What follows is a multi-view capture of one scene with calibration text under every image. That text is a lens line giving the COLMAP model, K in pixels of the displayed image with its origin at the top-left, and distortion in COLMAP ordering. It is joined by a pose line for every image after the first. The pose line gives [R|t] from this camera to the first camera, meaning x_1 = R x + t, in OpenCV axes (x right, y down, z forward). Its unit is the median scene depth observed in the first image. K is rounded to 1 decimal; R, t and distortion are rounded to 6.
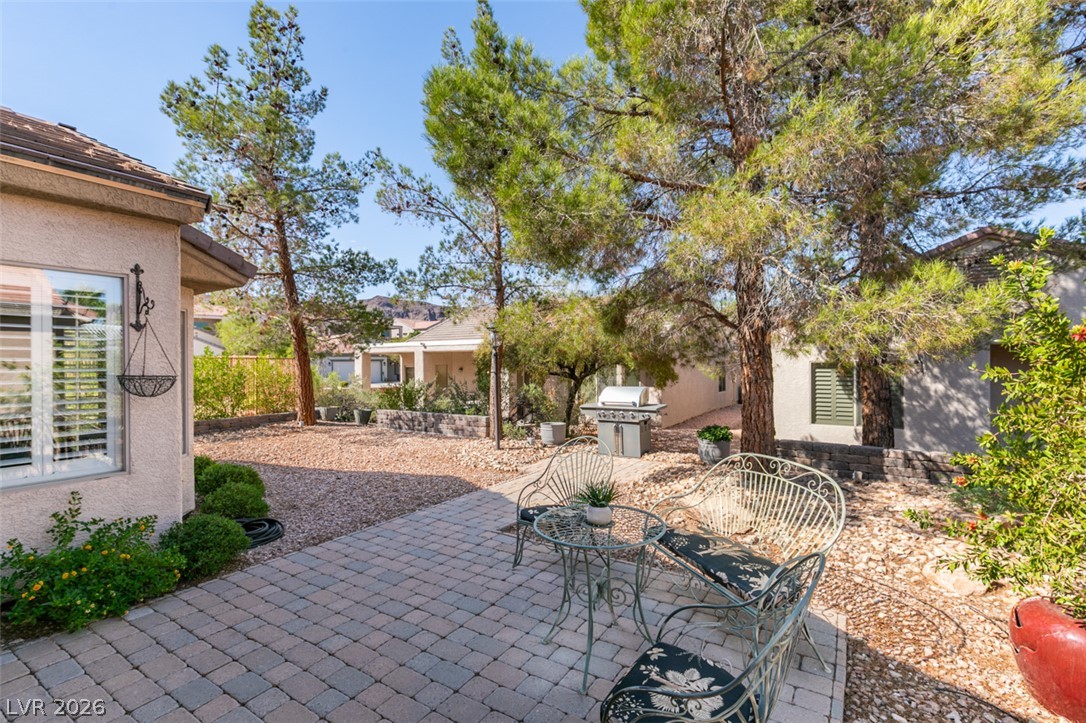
lens RADIAL K [[491.8, 0, 542.1], [0, 491.8, 363.0], [0, 0, 1]] dist [-0.002003, -0.000517]
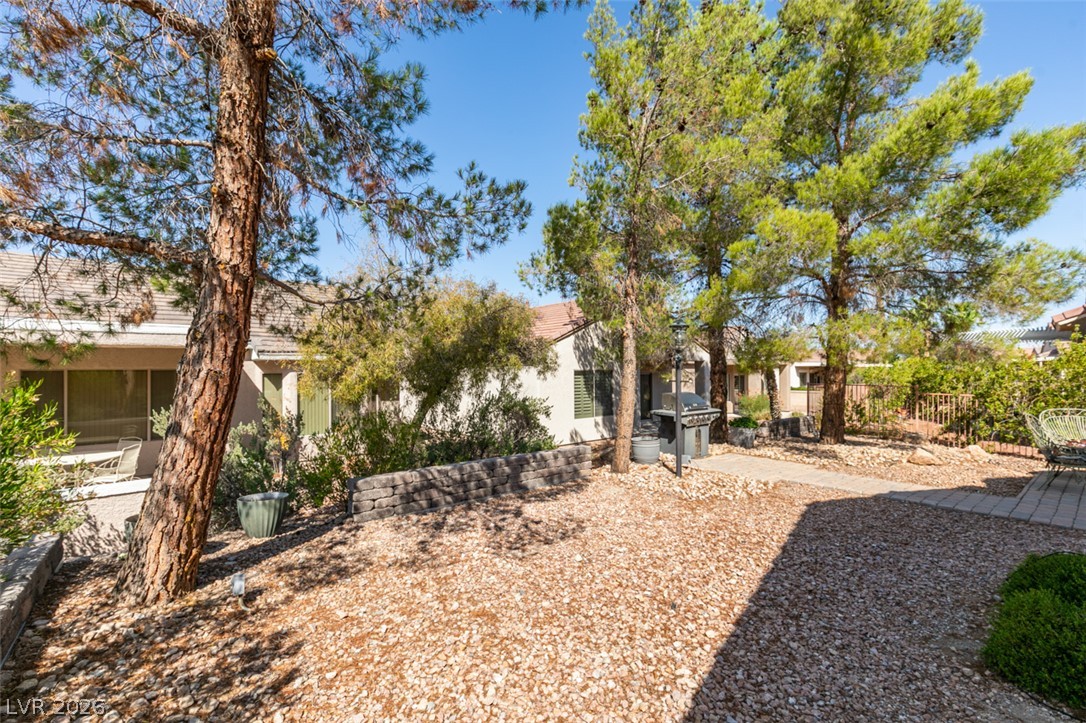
lens RADIAL K [[489.2, 0, 541.0], [0, 489.2, 372.7], [0, 0, 1]] dist [-0.002242, -0.000808]
pose [[0.298763, -0.000525, 0.954327, -0.819836], [0.006787, 0.999976, -0.001574, 0.009046], [-0.954303, 0.006947, 0.298759, 0.896666]]
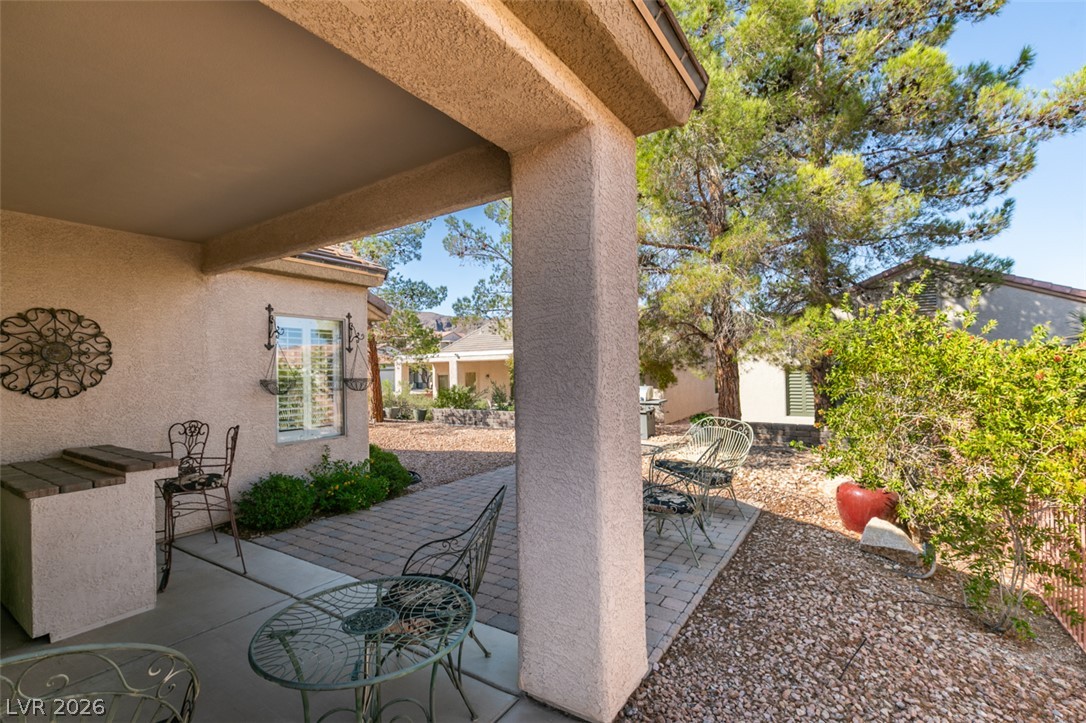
lens RADIAL K [[489.2, 0, 541.0], [0, 489.2, 372.7], [0, 0, 1]] dist [-0.002242, -0.000808]
pose [[0.999855, -0.014204, -0.009405, -0.063235], [0.014246, 0.999889, 0.004403, 0.002895], [0.009341, -0.004536, 0.999946, -0.279307]]
